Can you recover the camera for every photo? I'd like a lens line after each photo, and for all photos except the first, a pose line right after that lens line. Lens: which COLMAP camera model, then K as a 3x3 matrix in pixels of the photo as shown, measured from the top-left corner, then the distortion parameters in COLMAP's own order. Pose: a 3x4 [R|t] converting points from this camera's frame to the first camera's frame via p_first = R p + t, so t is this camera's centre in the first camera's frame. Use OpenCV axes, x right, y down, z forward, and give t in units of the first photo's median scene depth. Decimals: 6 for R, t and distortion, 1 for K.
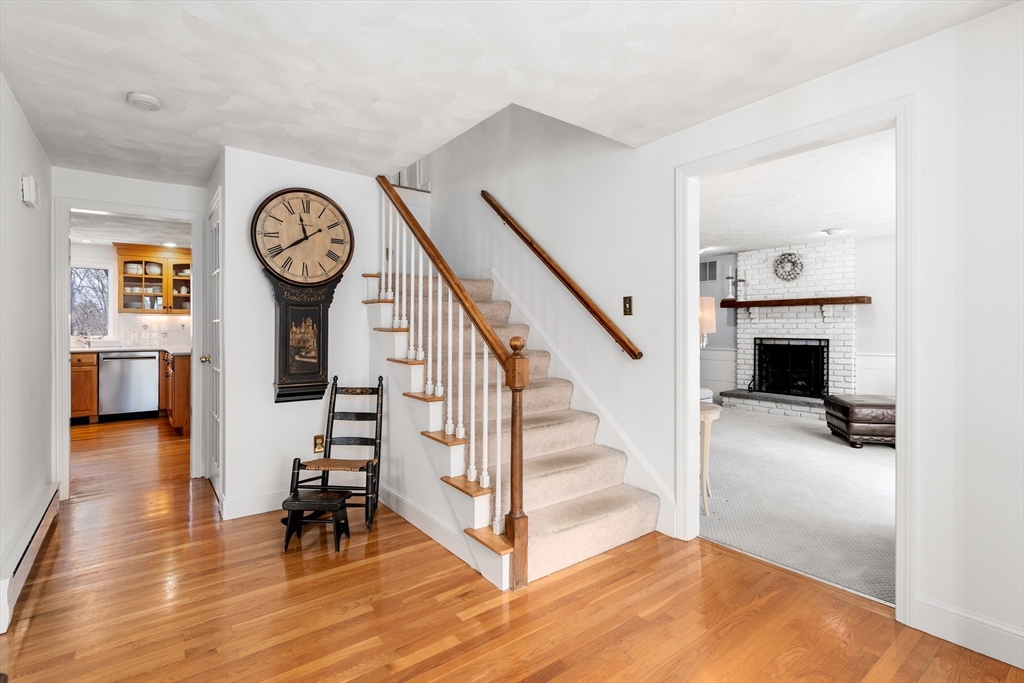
lens RADIAL K [[488.4, 0, 509.6], [0, 488.4, 327.8], [0, 0, 1]] dist [0.013852, 0.000063]
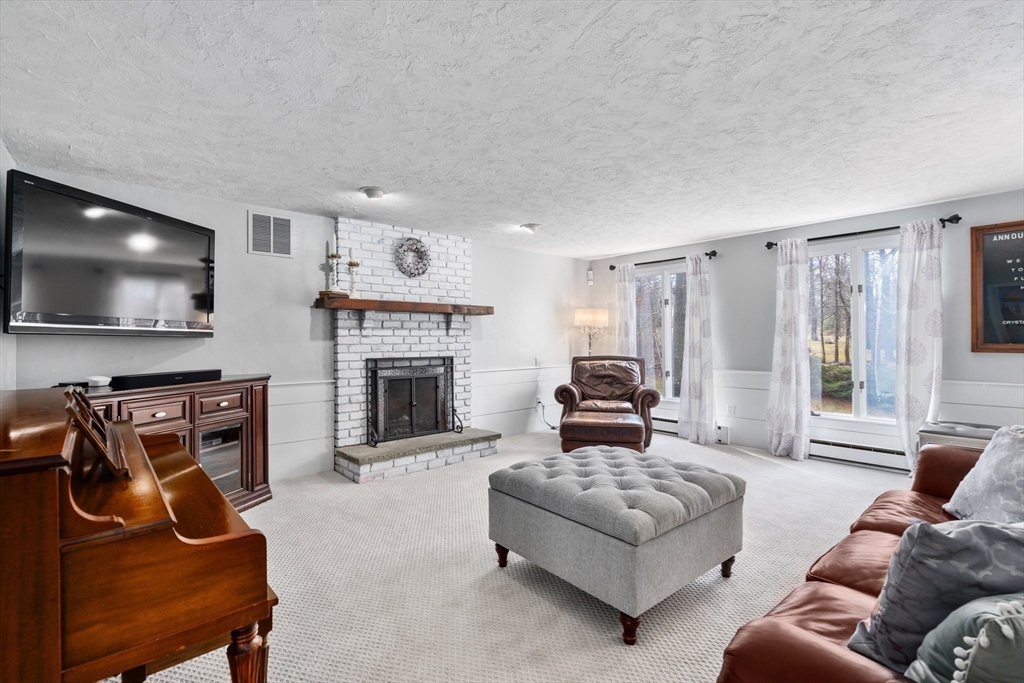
lens RADIAL K [[469.9, 0, 507.0], [0, 469.9, 341.5], [0, 0, 1]] dist [-0.000468, 0.000311]
pose [[-0.067899, 0.002282, 0.997690, -0.120791], [0.008503, 0.999962, -0.001708, 0.000492], [-0.997656, 0.008367, -0.067915, 0.901802]]
